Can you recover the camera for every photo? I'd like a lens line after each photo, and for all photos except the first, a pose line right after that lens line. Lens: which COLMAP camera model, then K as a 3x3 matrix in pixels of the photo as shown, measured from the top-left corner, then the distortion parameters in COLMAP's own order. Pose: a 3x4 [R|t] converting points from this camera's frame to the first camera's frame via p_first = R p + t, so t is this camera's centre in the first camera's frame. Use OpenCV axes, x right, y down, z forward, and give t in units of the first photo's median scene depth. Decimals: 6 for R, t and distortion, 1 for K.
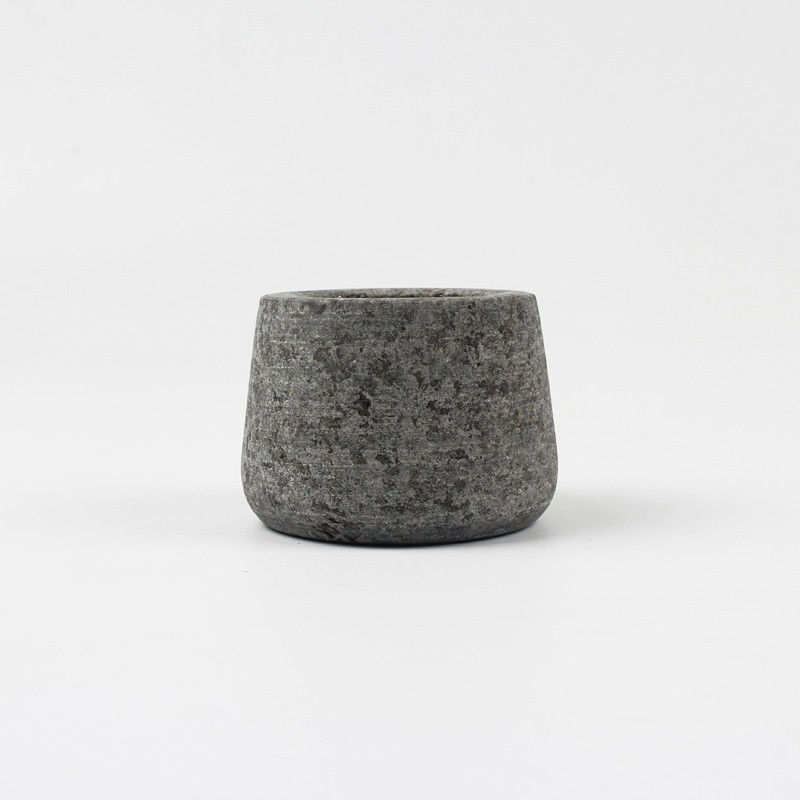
lens RADIAL K [[1543.2, 0, 396.7], [0, 1543.2, 397.9], [0, 0, 1]] dist [0.090116, 0.000000]
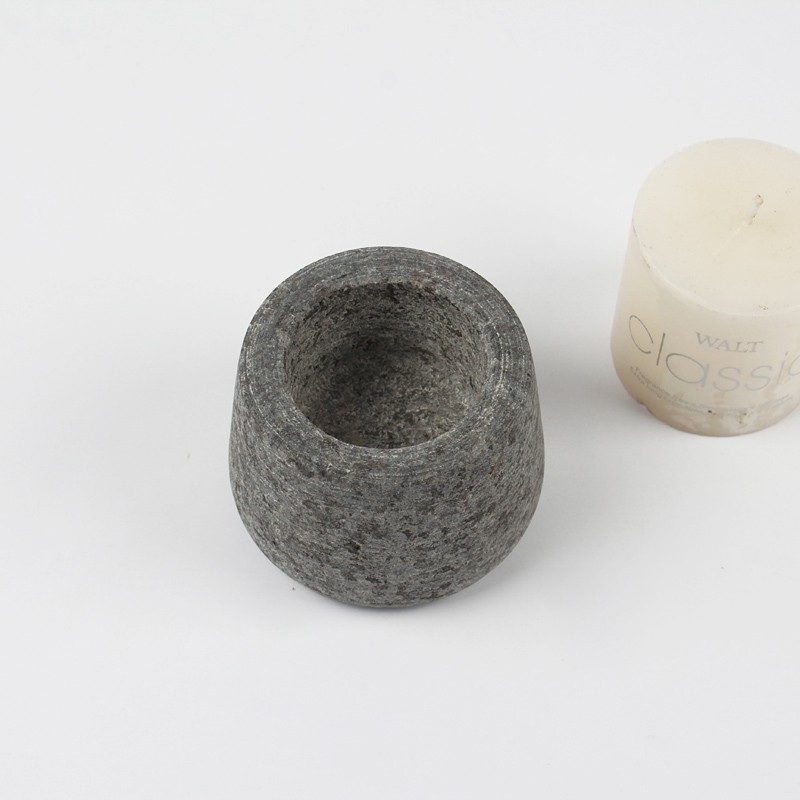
lens RADIAL K [[2006.9, 0, 394.3], [0, 2006.9, 402.4], [0, 0, 1]] dist [0.207581, 0.000000]
pose [[0.999901, -0.006737, 0.012327, -0.009967], [-0.005258, 0.634257, 0.773104, -1.078517], [-0.013026, -0.773093, 0.634159, 0.221319]]
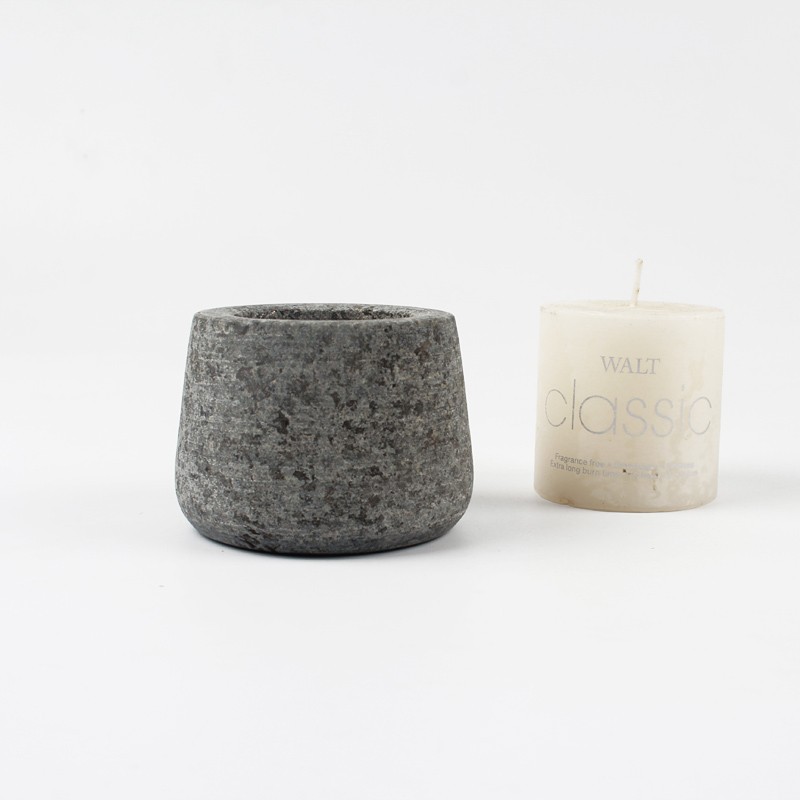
lens RADIAL K [[1268.9, 0, 405.7], [0, 1268.9, 403.3], [0, 0, 1]] dist [0.015244, 0.000000]
pose [[0.999859, 0.015055, 0.007371, 0.054719], [-0.015320, 0.999184, 0.037372, -0.041769], [-0.006803, -0.037479, 0.999274, 0.139811]]
